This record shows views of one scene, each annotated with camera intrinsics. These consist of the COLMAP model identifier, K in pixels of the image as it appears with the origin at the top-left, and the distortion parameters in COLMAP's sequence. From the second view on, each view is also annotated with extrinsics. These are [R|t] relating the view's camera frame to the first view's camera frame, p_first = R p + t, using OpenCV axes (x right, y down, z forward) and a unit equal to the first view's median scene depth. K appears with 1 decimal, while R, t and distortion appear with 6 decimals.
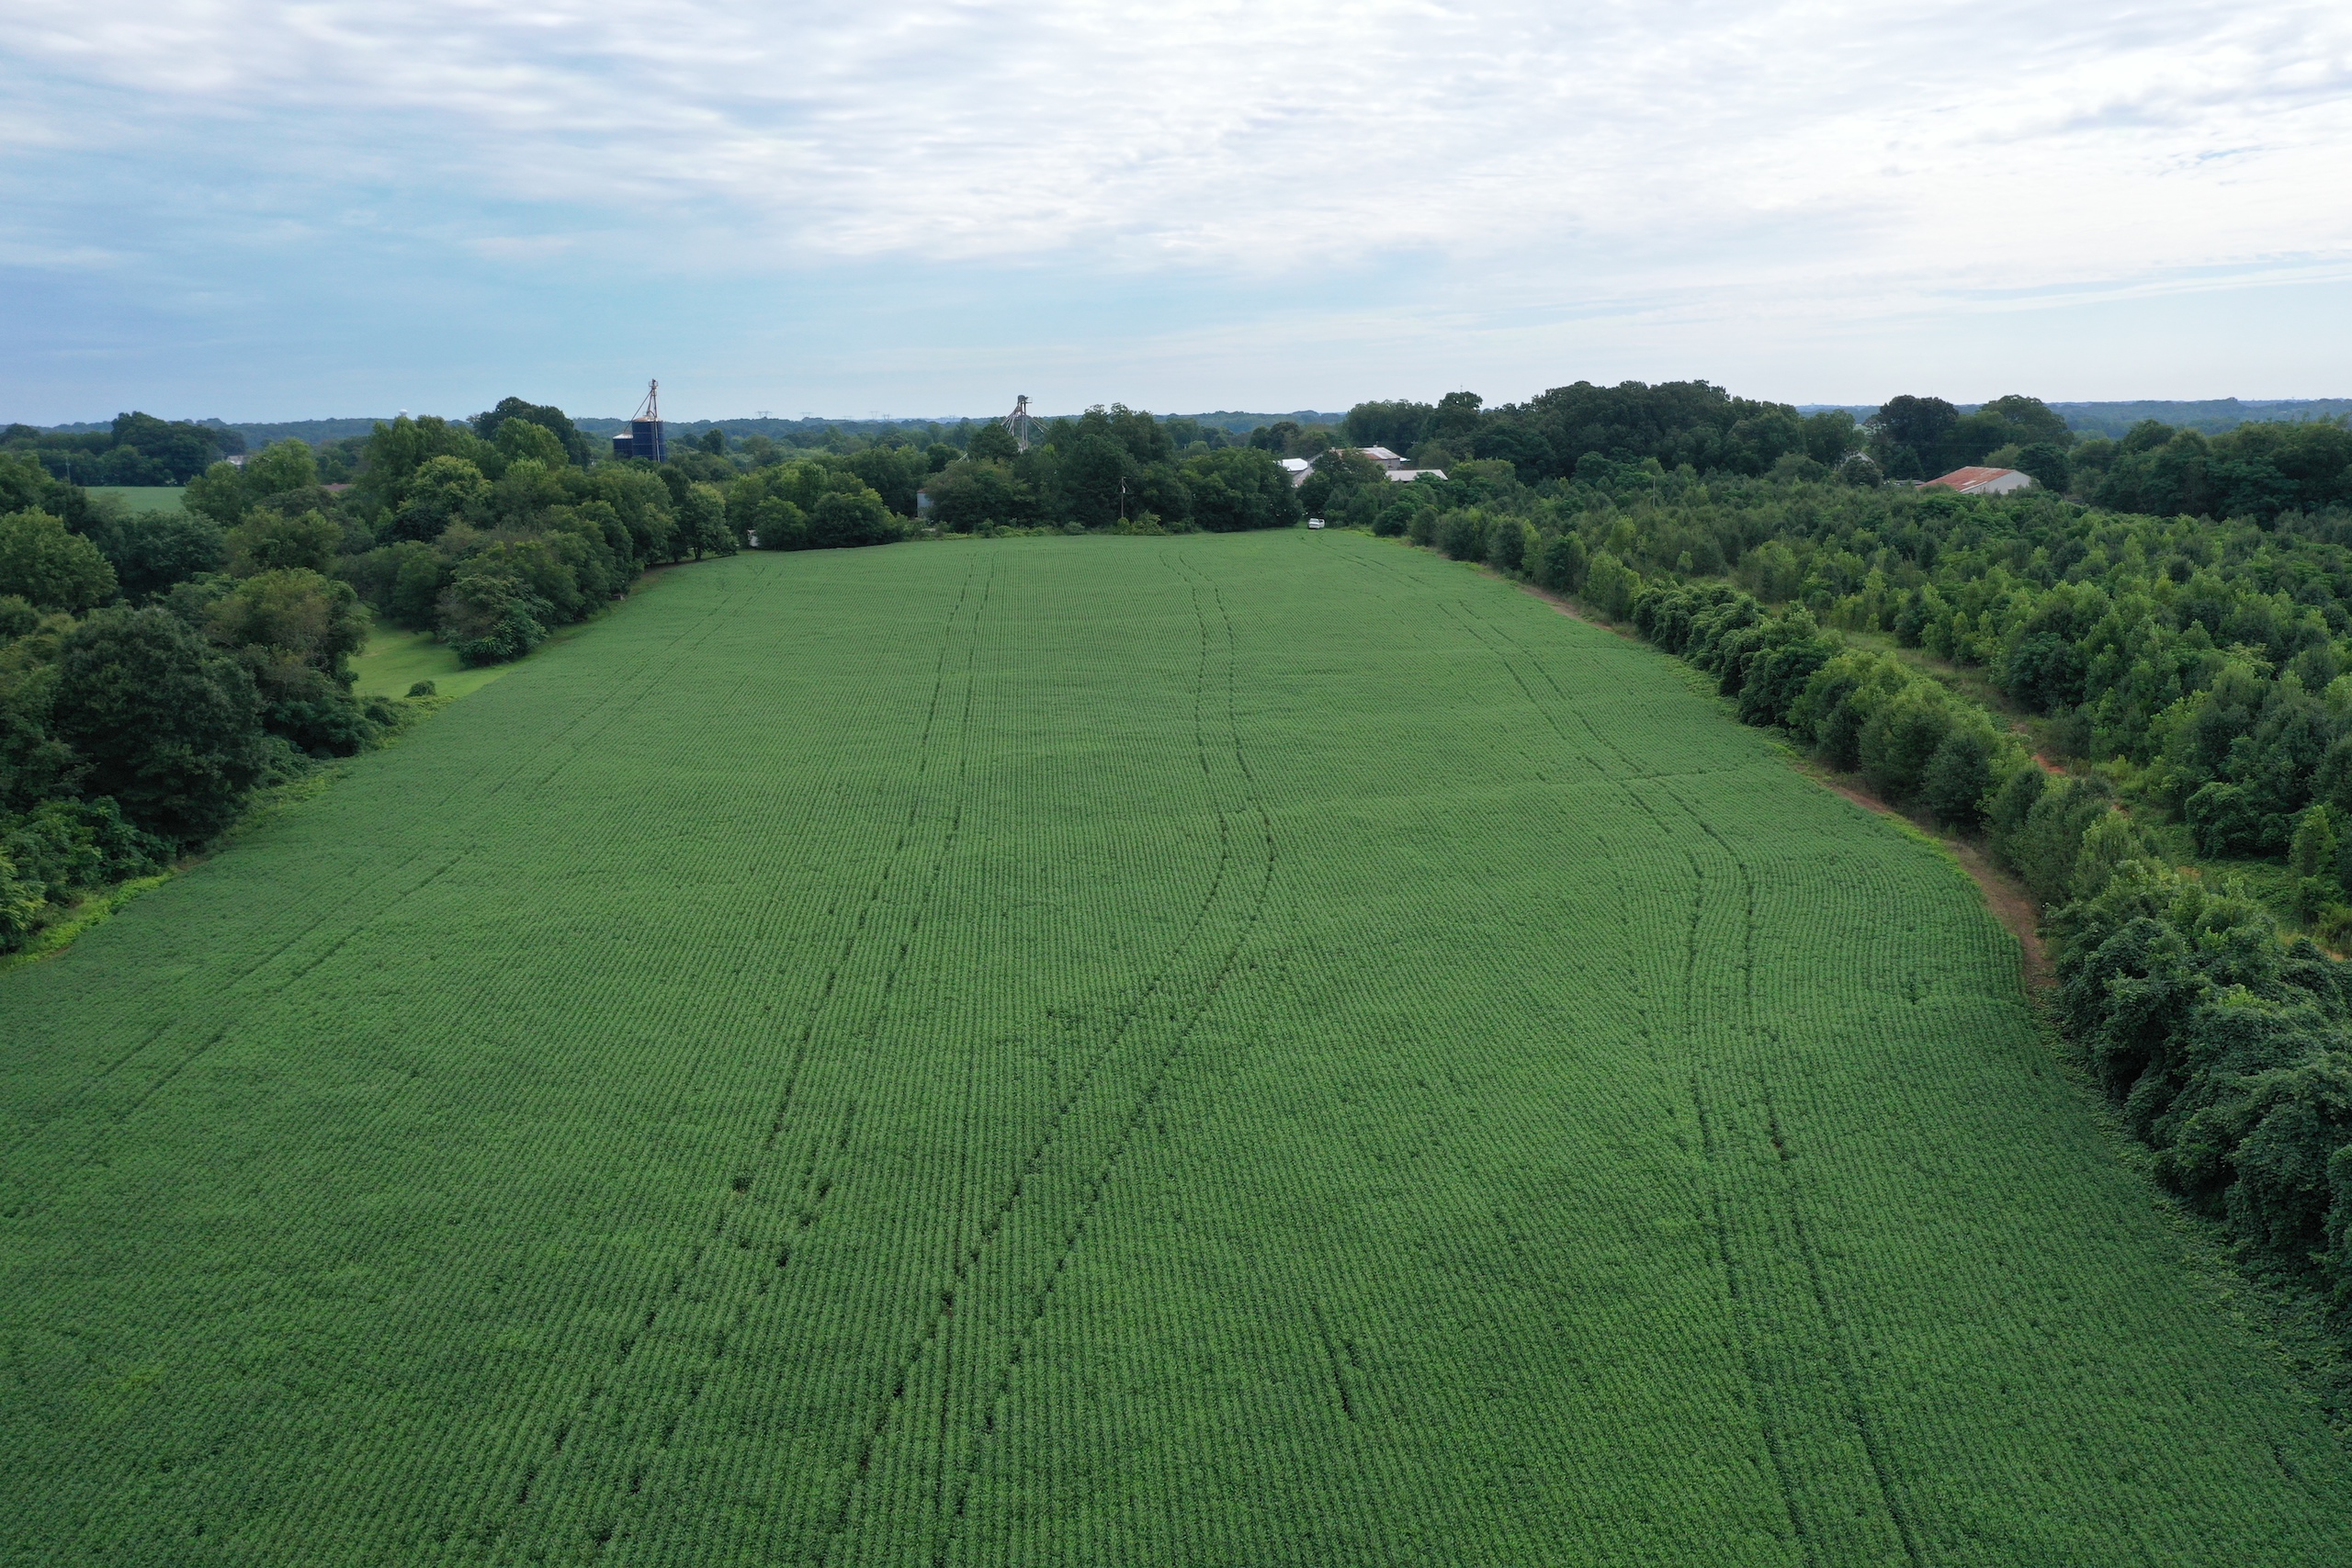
lens RADIAL K [[1877.7, 0, 1176.0], [0, 1877.7, 784.0], [0, 0, 1]] dist [0.010607, -0.002513]
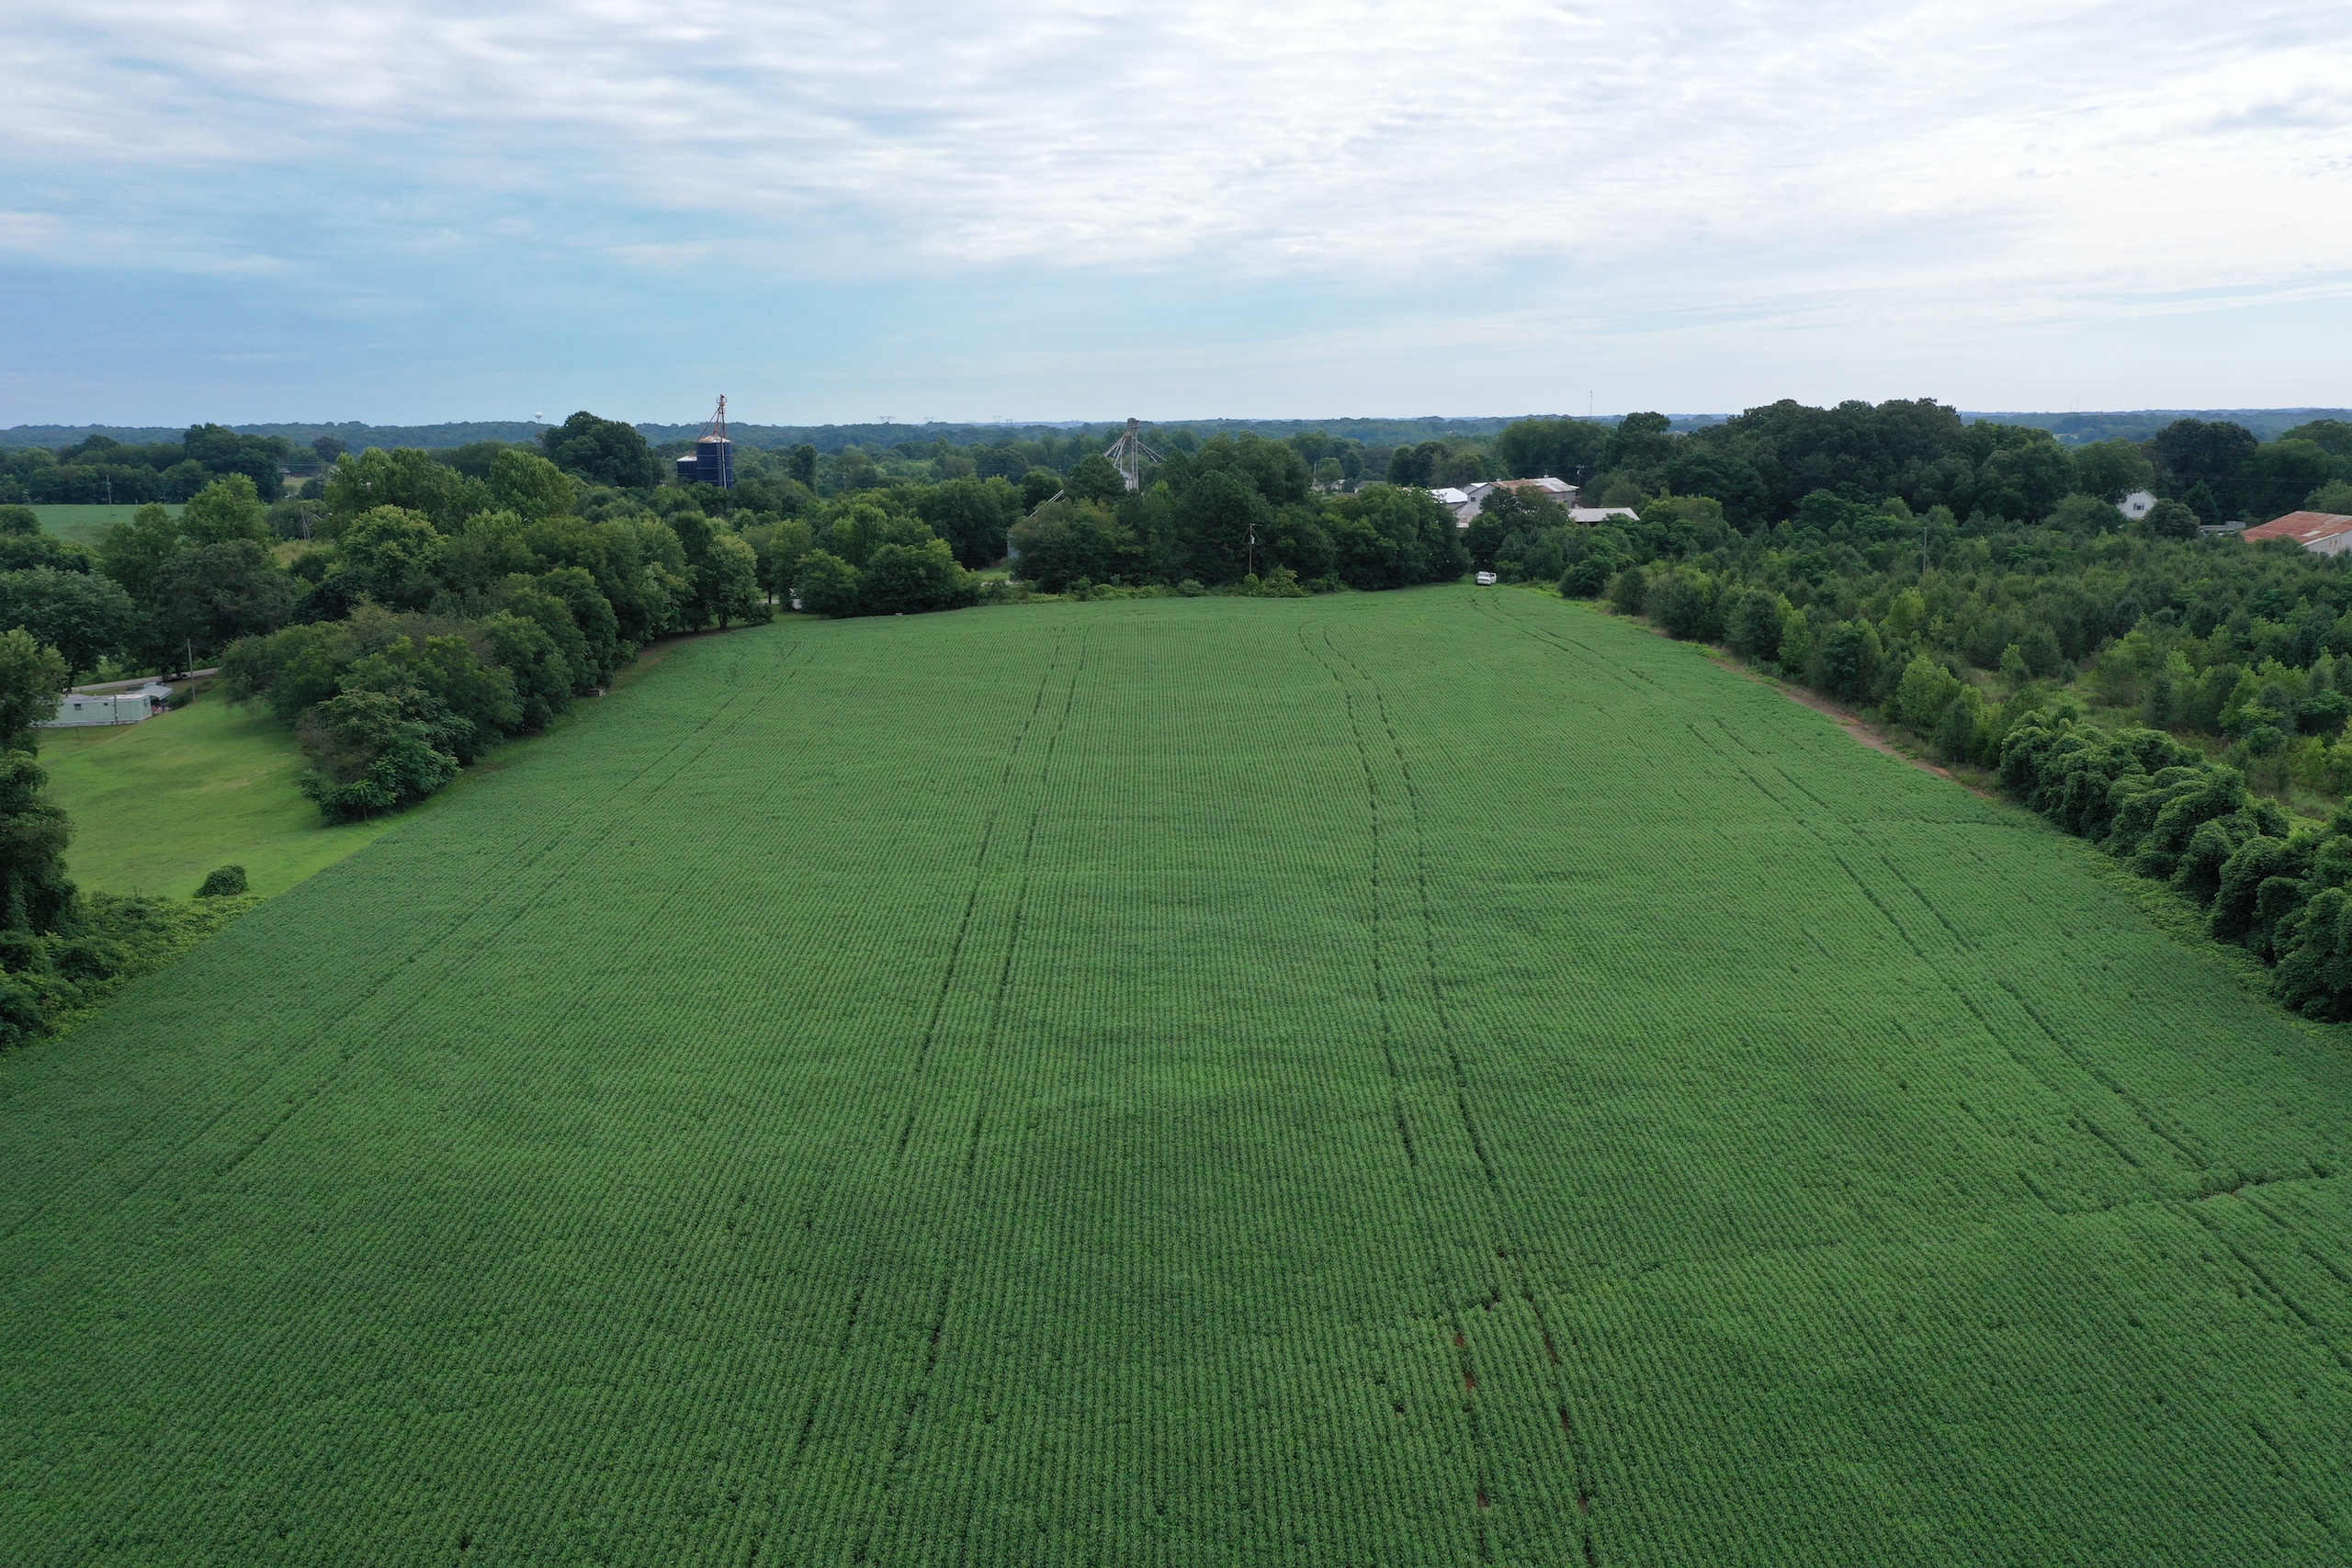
lens RADIAL K [[1857.9, 0, 1176.0], [0, 1857.9, 784.0], [0, 0, 1]] dist [0.009674, -0.003760]
pose [[0.997934, 0.015762, -0.062282, -0.013676], [-0.015750, 0.999876, 0.000673, -0.076618], [0.062285, 0.000310, 0.998058, 0.295127]]
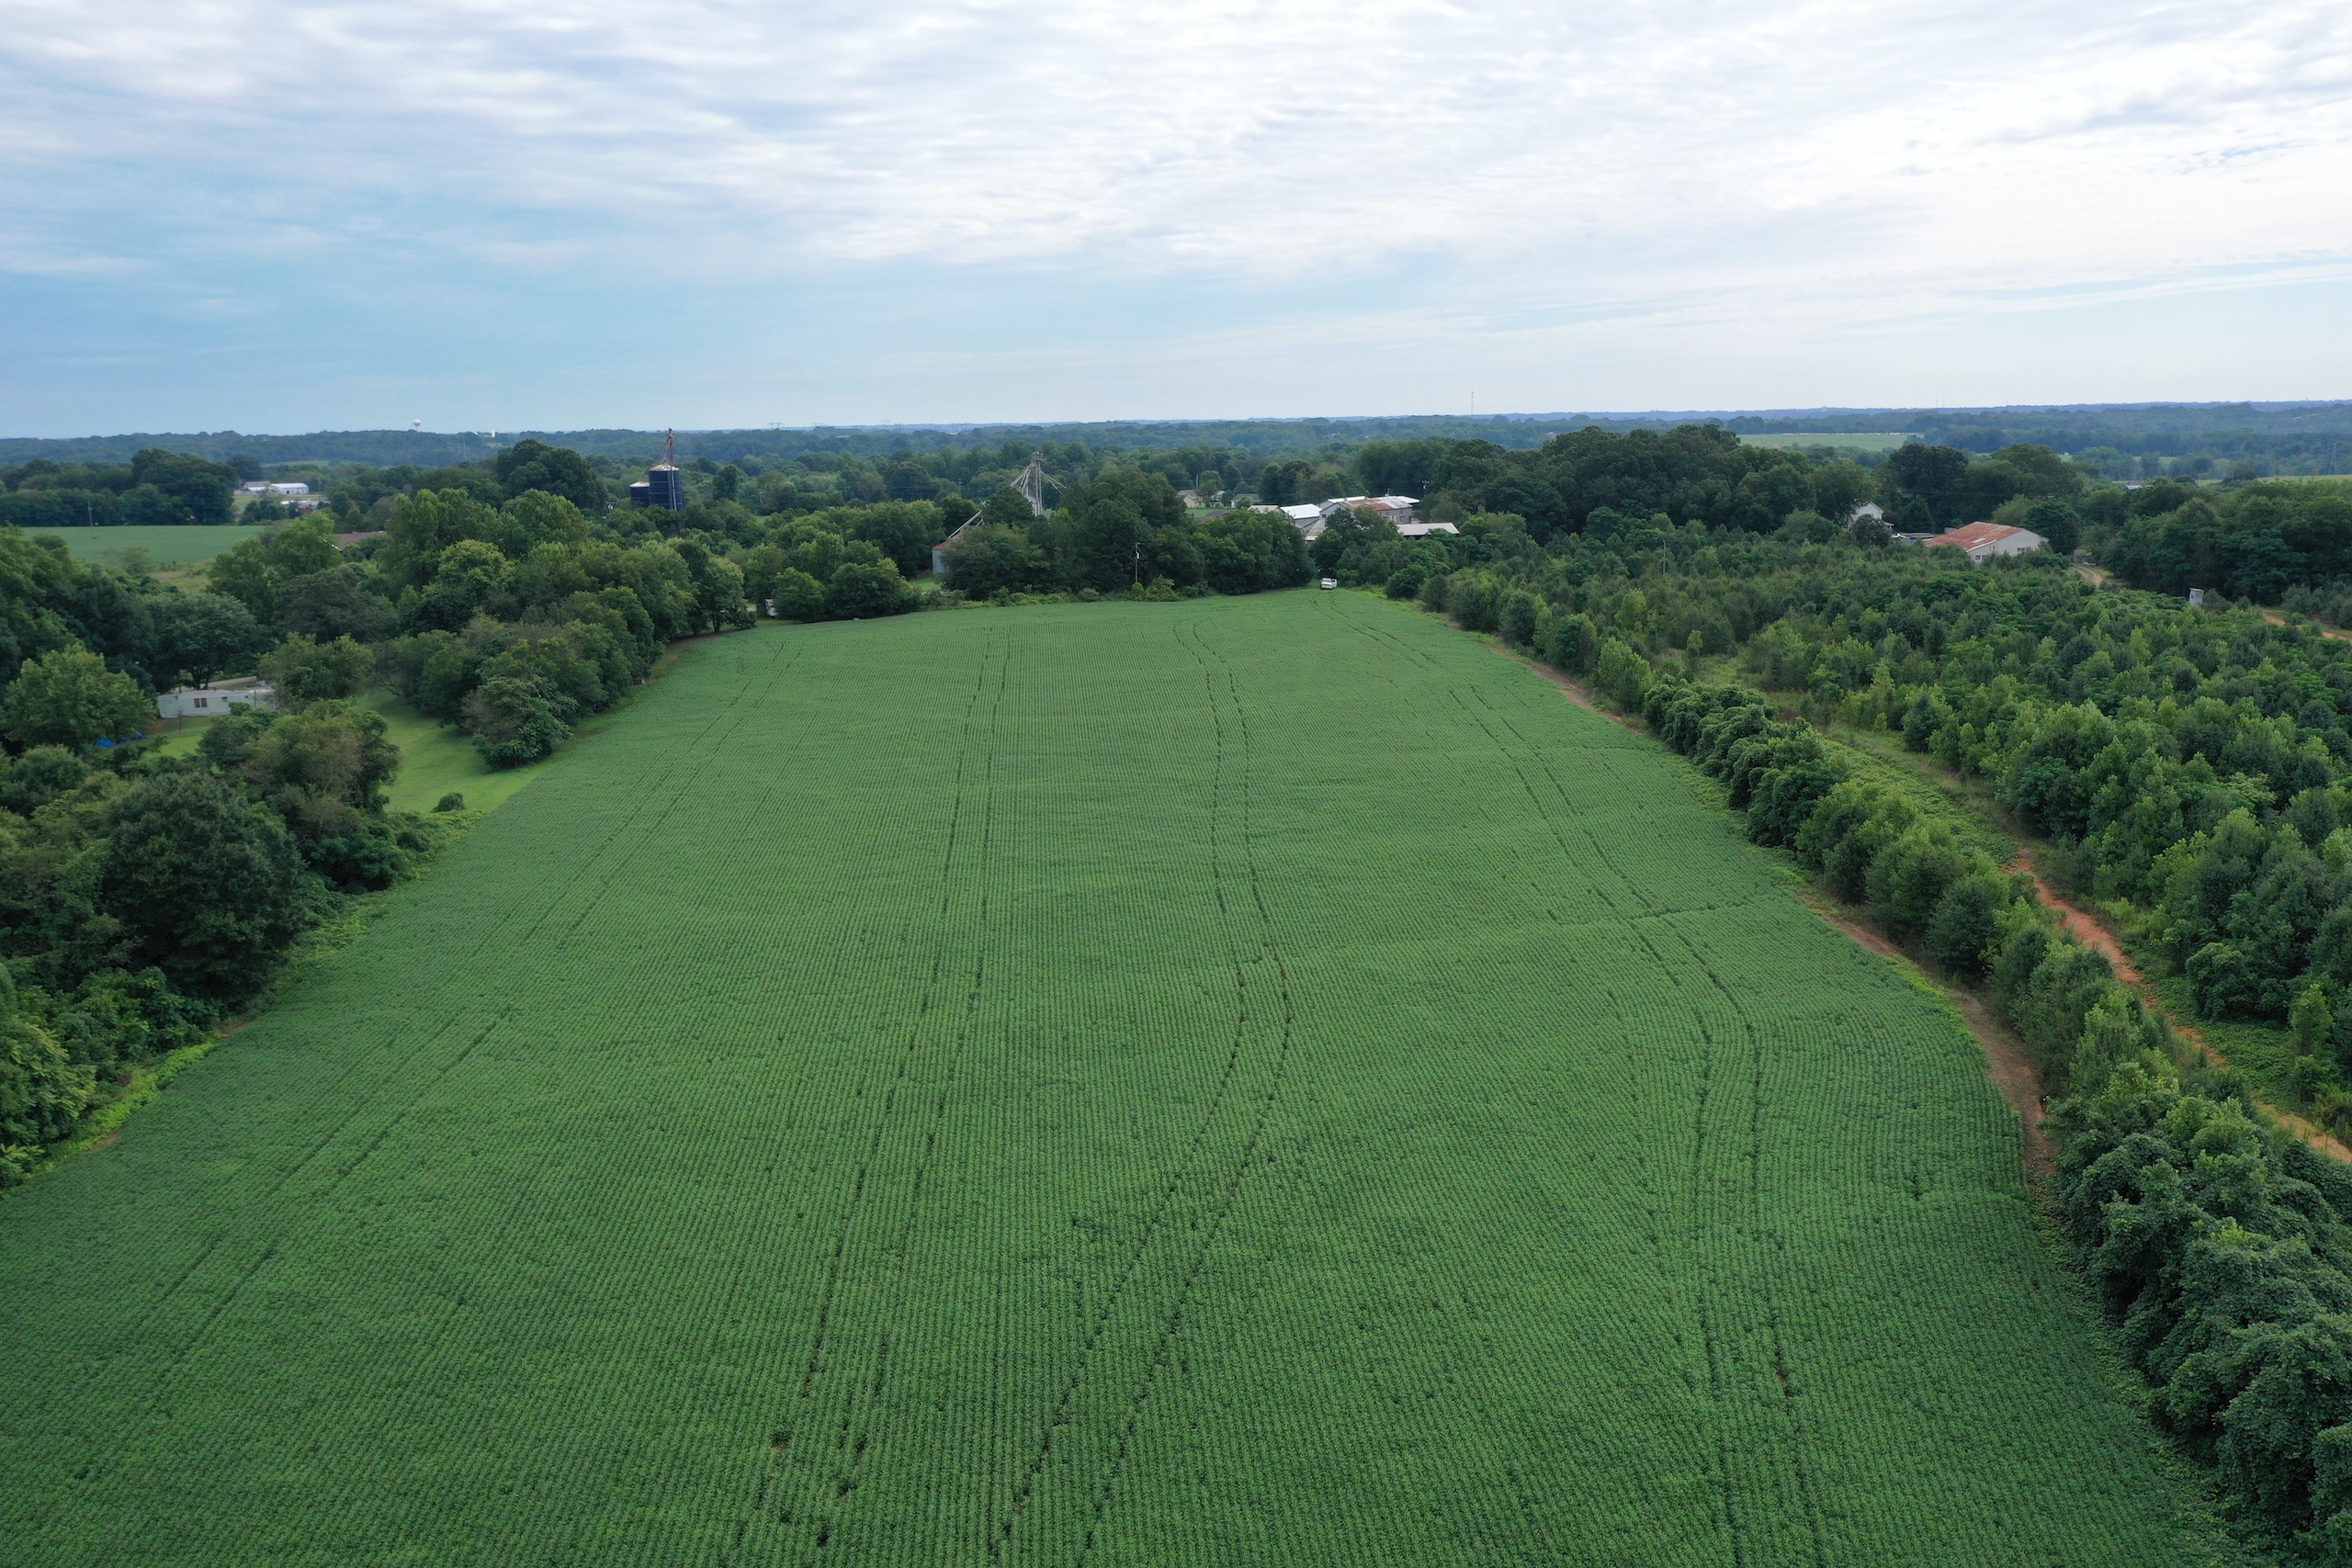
lens RADIAL K [[1877.7, 0, 1176.0], [0, 1877.7, 784.0], [0, 0, 1]] dist [0.010607, -0.002513]
pose [[0.999977, -0.002399, -0.006288, -0.001866], [0.002390, 0.999996, -0.001291, -0.048668], [0.006291, 0.001276, 0.999979, -0.012253]]
